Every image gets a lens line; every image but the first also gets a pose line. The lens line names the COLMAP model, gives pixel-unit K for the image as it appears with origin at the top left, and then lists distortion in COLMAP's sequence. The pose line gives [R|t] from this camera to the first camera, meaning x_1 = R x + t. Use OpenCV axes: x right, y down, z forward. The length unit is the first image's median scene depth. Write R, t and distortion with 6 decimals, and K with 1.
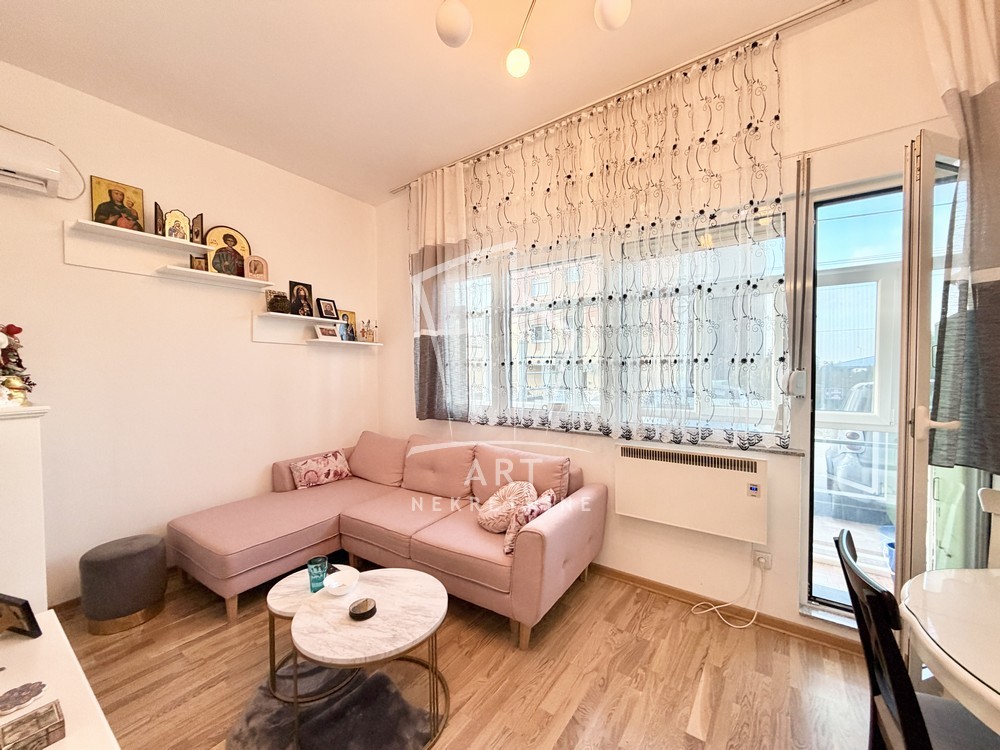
lens RADIAL K [[397.3, 0, 496.5], [0, 397.3, 376.1], [0, 0, 1]] dist [-0.000726, 0.000683]
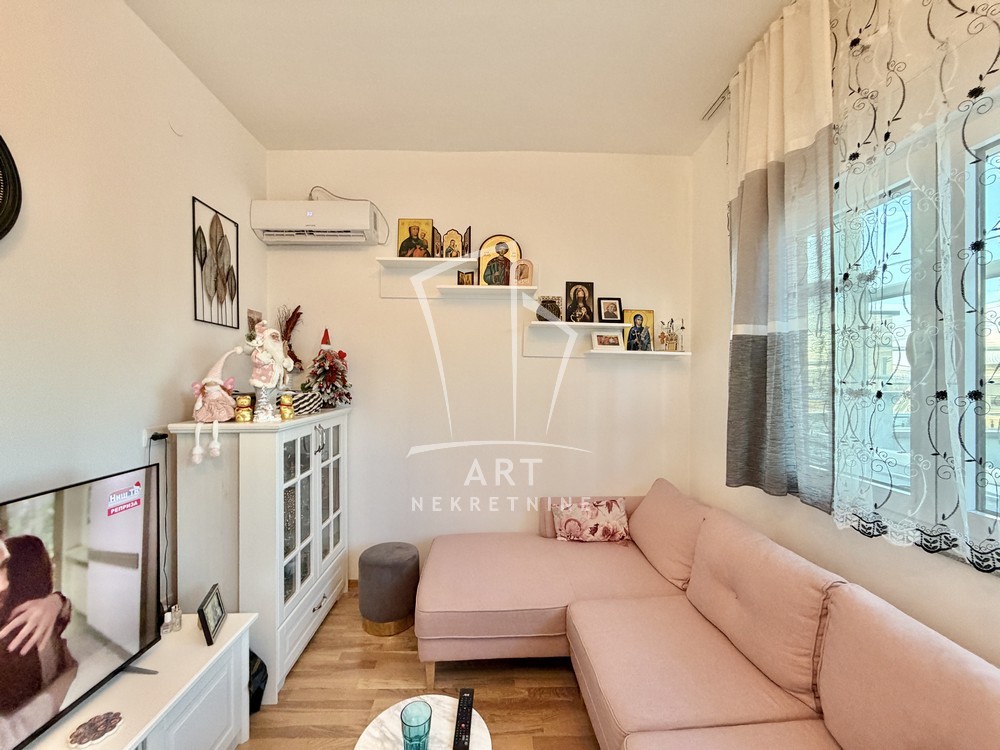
lens RADIAL K [[397.3, 0, 496.5], [0, 397.3, 376.1], [0, 0, 1]] dist [-0.000726, 0.000683]
pose [[0.600414, 0.009242, -0.799636, 0.061302], [-0.027885, 0.999567, -0.009385, -0.030911], [0.799203, 0.027933, 0.600412, 0.397056]]
